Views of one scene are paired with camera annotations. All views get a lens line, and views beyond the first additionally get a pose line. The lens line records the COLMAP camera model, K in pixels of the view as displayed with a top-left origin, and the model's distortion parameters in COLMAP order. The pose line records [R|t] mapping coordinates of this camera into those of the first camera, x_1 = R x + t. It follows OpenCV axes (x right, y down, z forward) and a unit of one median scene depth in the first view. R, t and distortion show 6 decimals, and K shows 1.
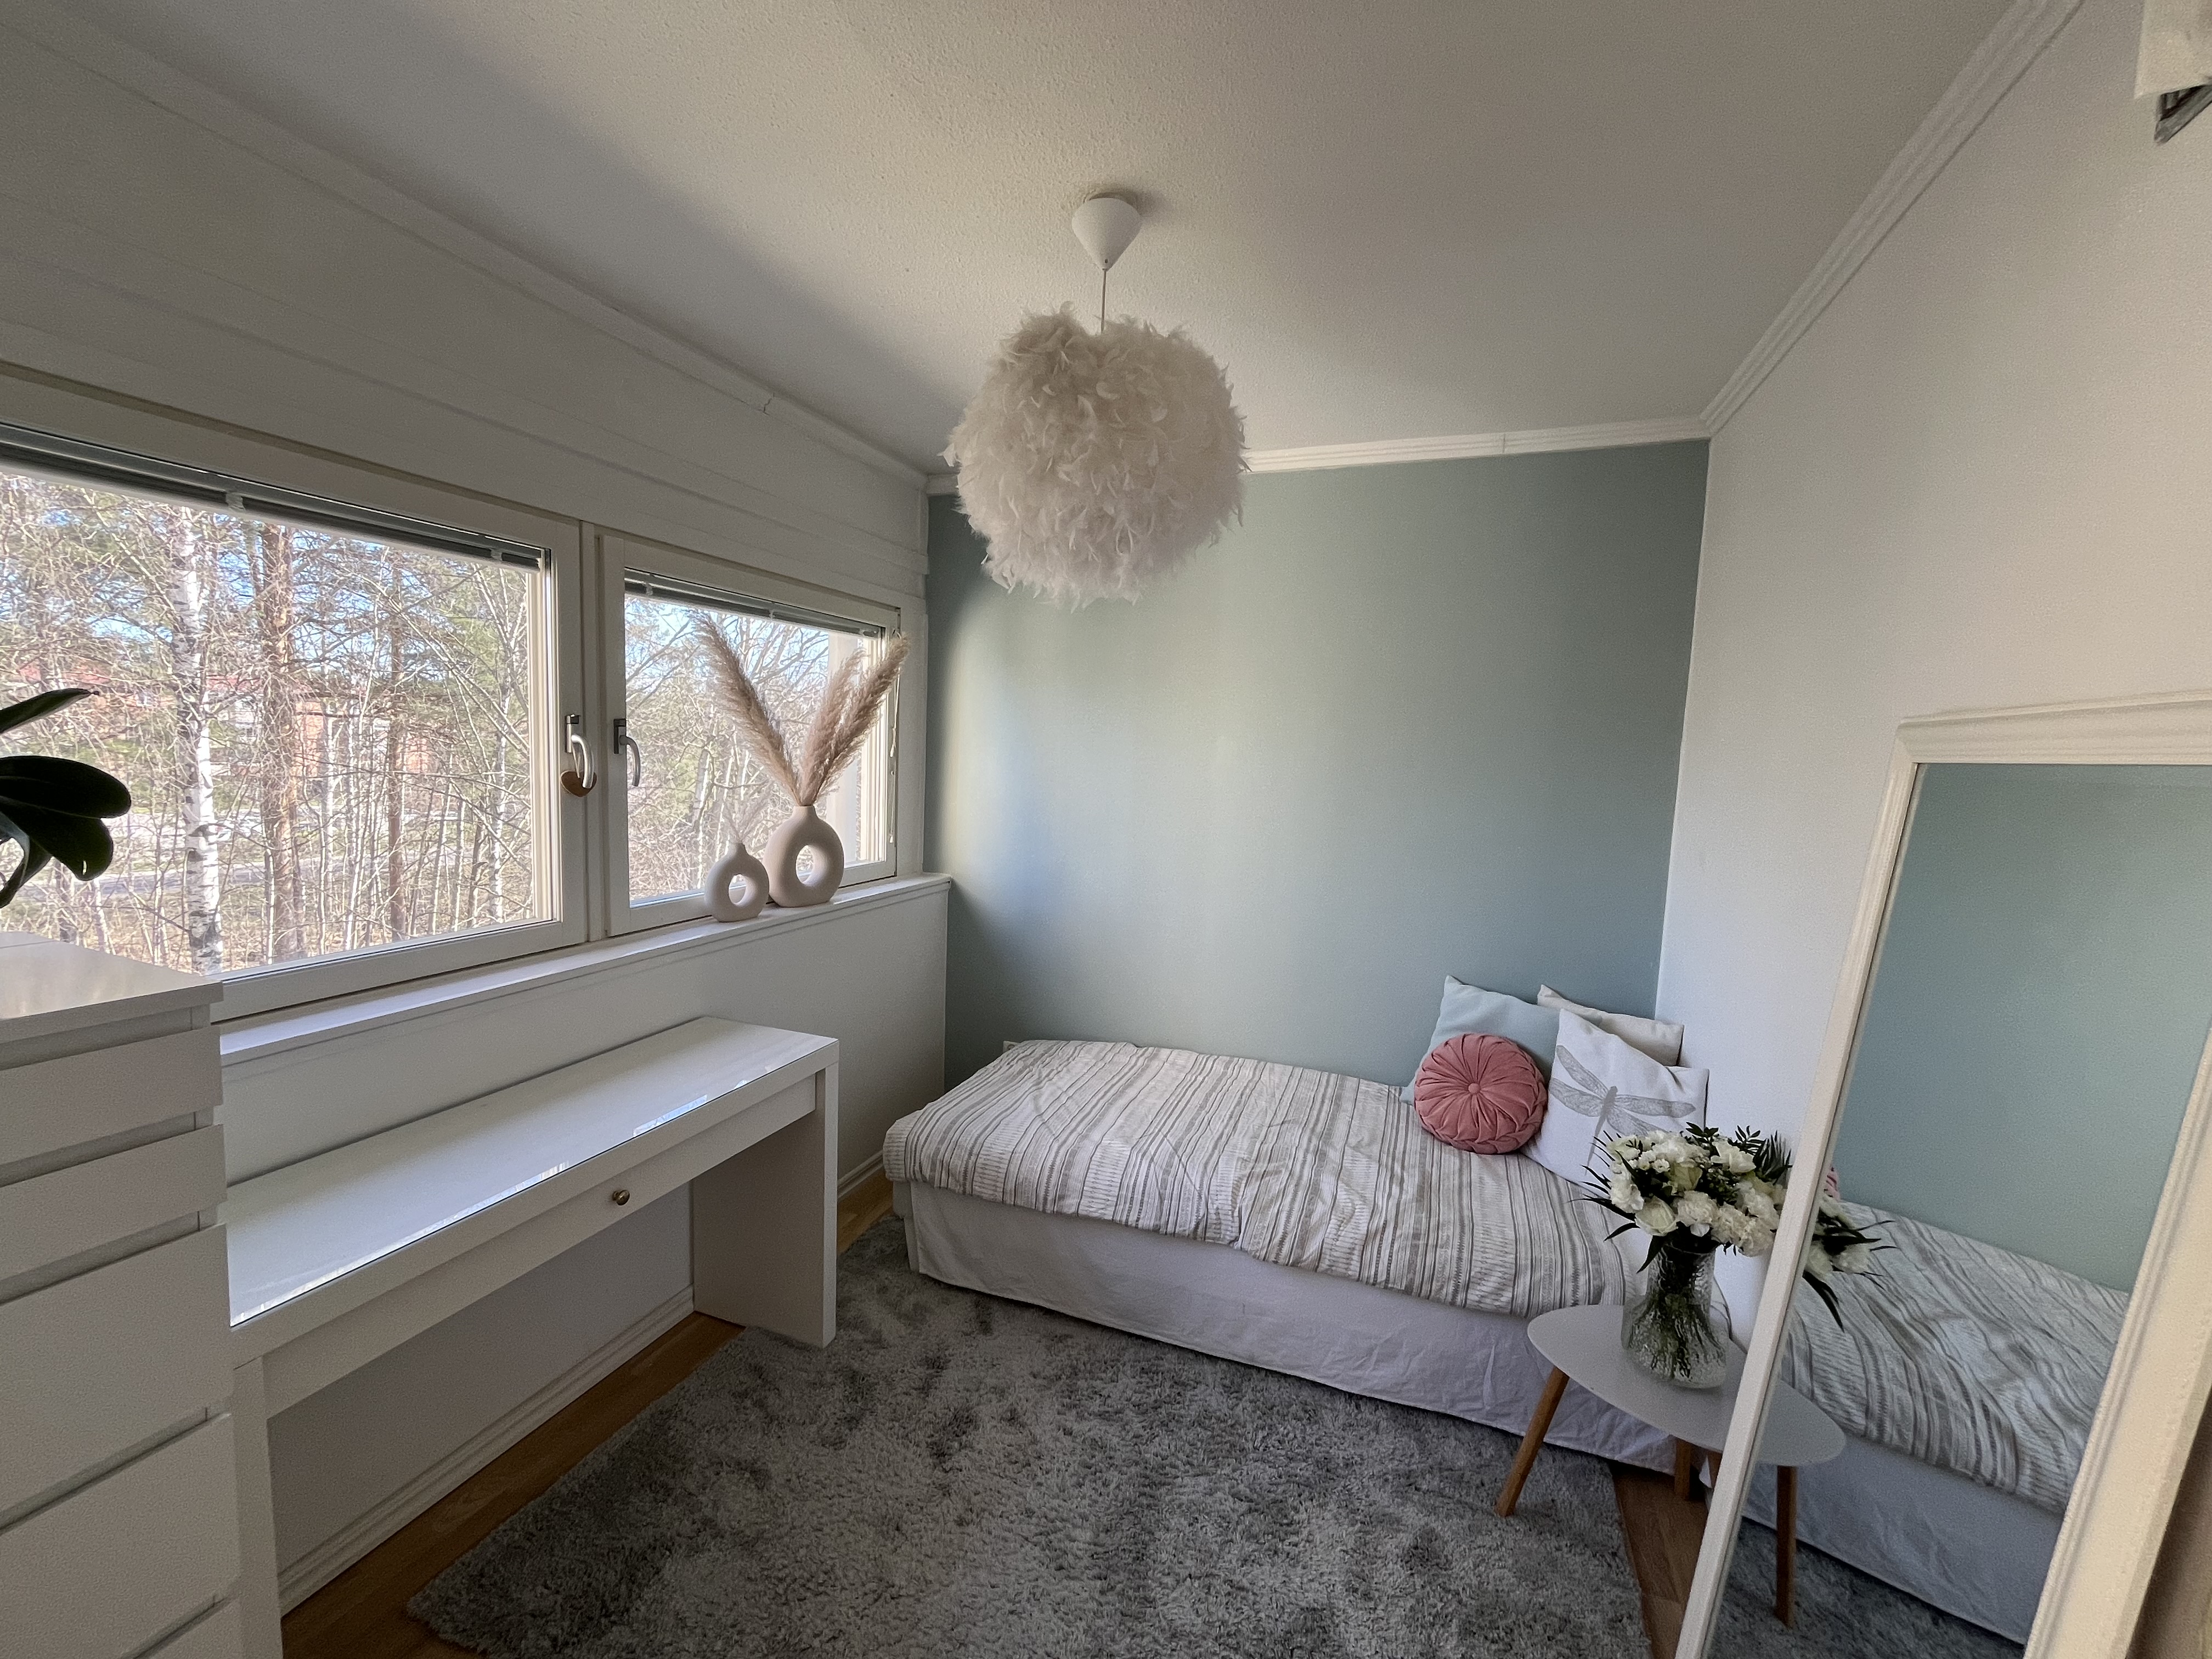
lens RADIAL K [[889.3, 0, 1102.2], [0, 889.3, 832.9], [0, 0, 1]] dist [0.000939, 0.000339]
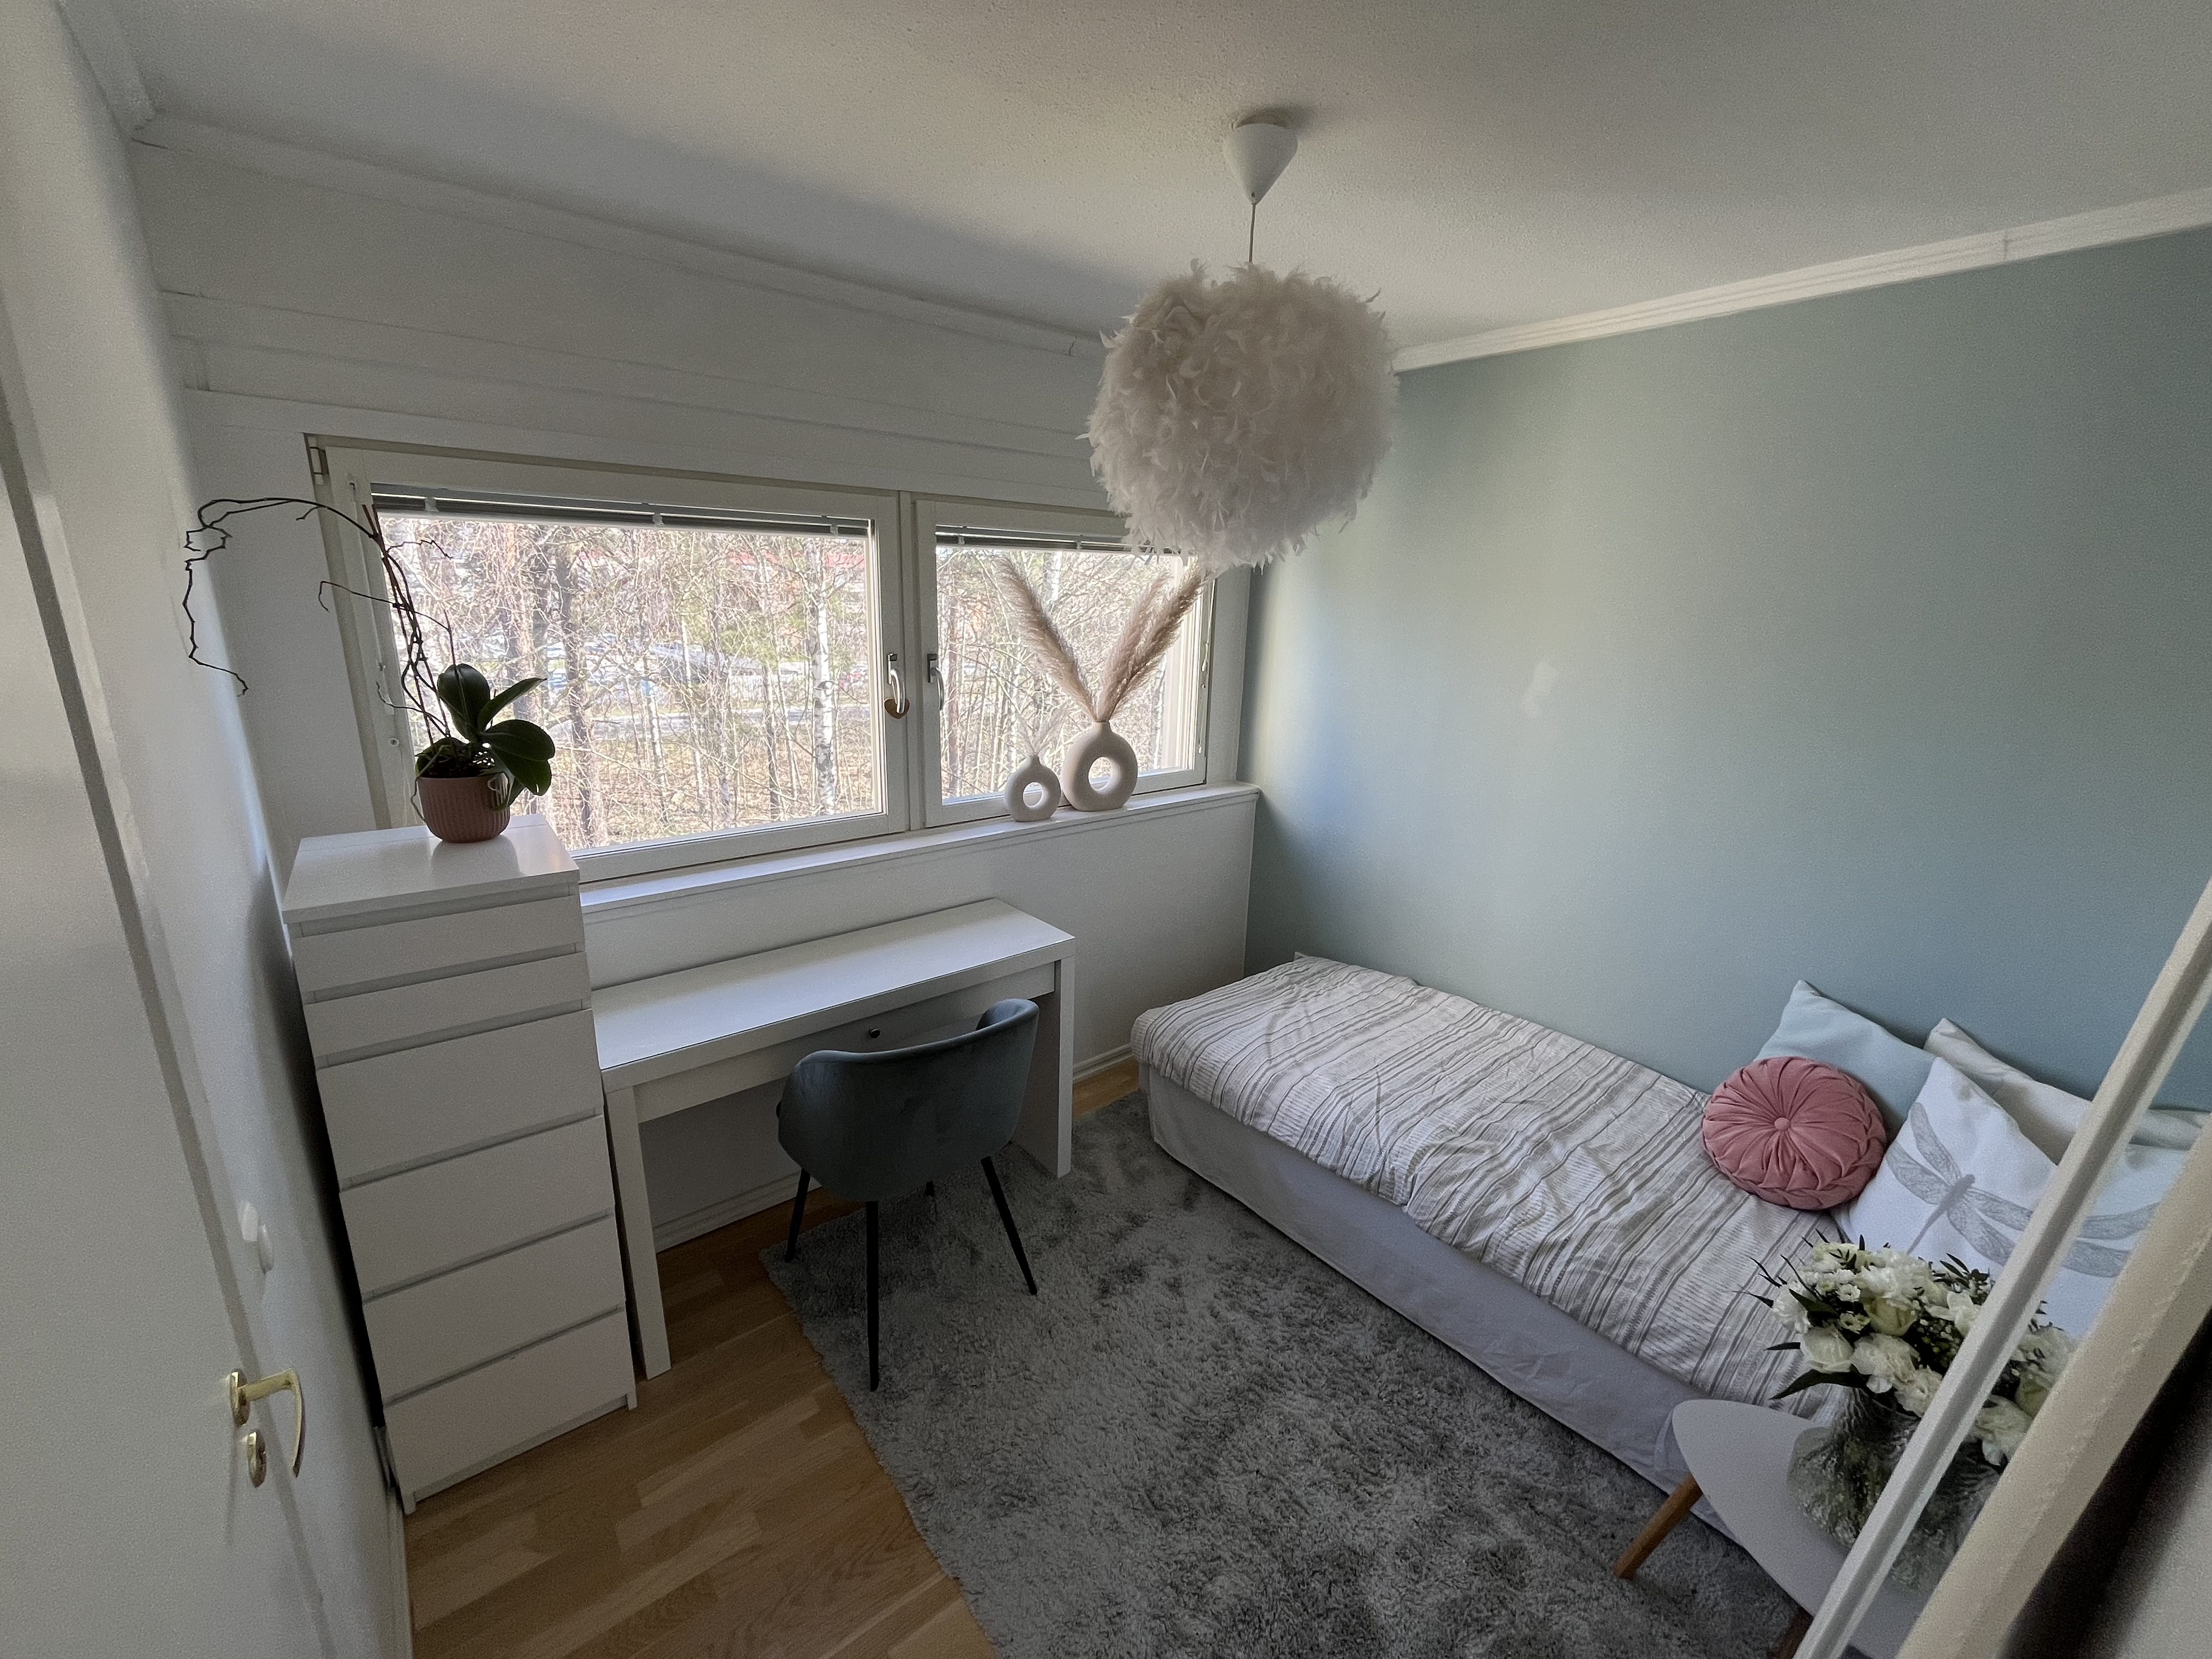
lens RADIAL K [[889.3, 0, 1107.5], [0, 889.3, 832.2], [0, 0, 1]] dist [0.000939, 0.000339]
pose [[0.869485, 0.116834, -0.479944, 0.283503], [-0.044370, 0.986171, 0.159683, -0.091261], [0.491963, -0.117547, 0.862644, 0.032760]]
